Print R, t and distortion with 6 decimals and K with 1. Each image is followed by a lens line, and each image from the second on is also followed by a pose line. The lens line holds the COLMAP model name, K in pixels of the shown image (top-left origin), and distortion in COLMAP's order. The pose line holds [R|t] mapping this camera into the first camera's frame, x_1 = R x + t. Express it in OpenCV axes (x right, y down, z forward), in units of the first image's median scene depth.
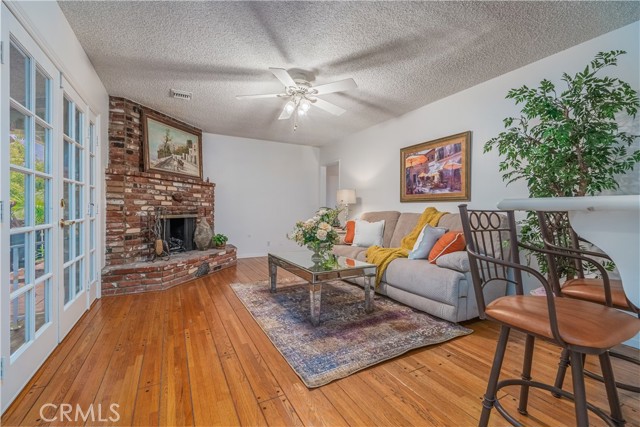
lens RADIAL K [[279.7, 0, 322.1], [0, 279.7, 215.4], [0, 0, 1]] dist [0.003422, 0.000164]
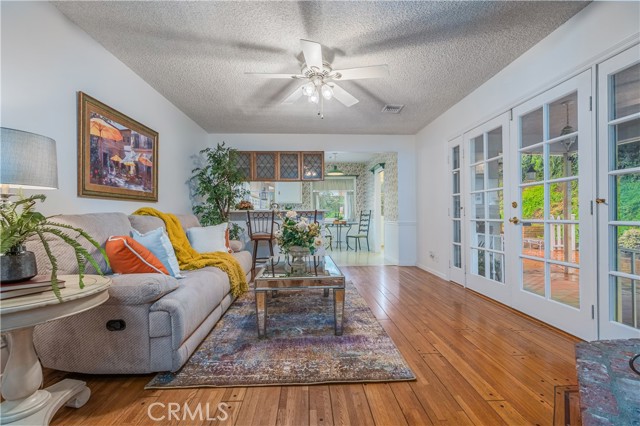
lens RADIAL K [[279.7, 0, 322.1], [0, 279.7, 214.9], [0, 0, 1]] dist [0.003422, 0.000164]
pose [[-0.899345, -0.000103, 0.437239, -0.361593], [0.013073, 0.999547, 0.027125, -0.021243], [-0.437044, 0.030110, -0.898936, 1.340605]]
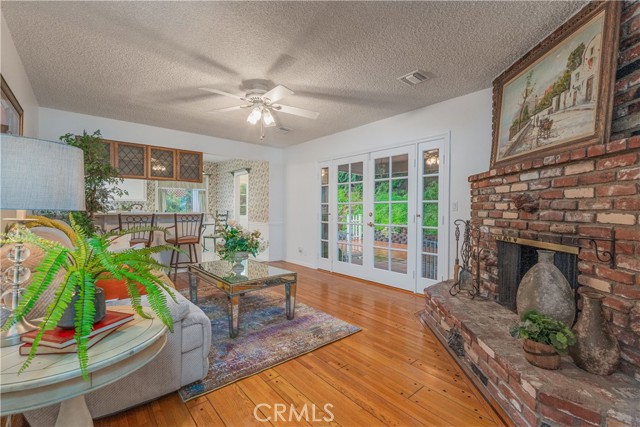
lens RADIAL K [[279.7, 0, 322.1], [0, 279.7, 215.4], [0, 0, 1]] dist [0.003422, 0.000164]
pose [[-0.977371, -0.010852, -0.211252, -0.071820], [-0.020718, 0.998792, 0.044549, -0.062716], [0.210513, 0.047918, -0.976416, 1.529994]]
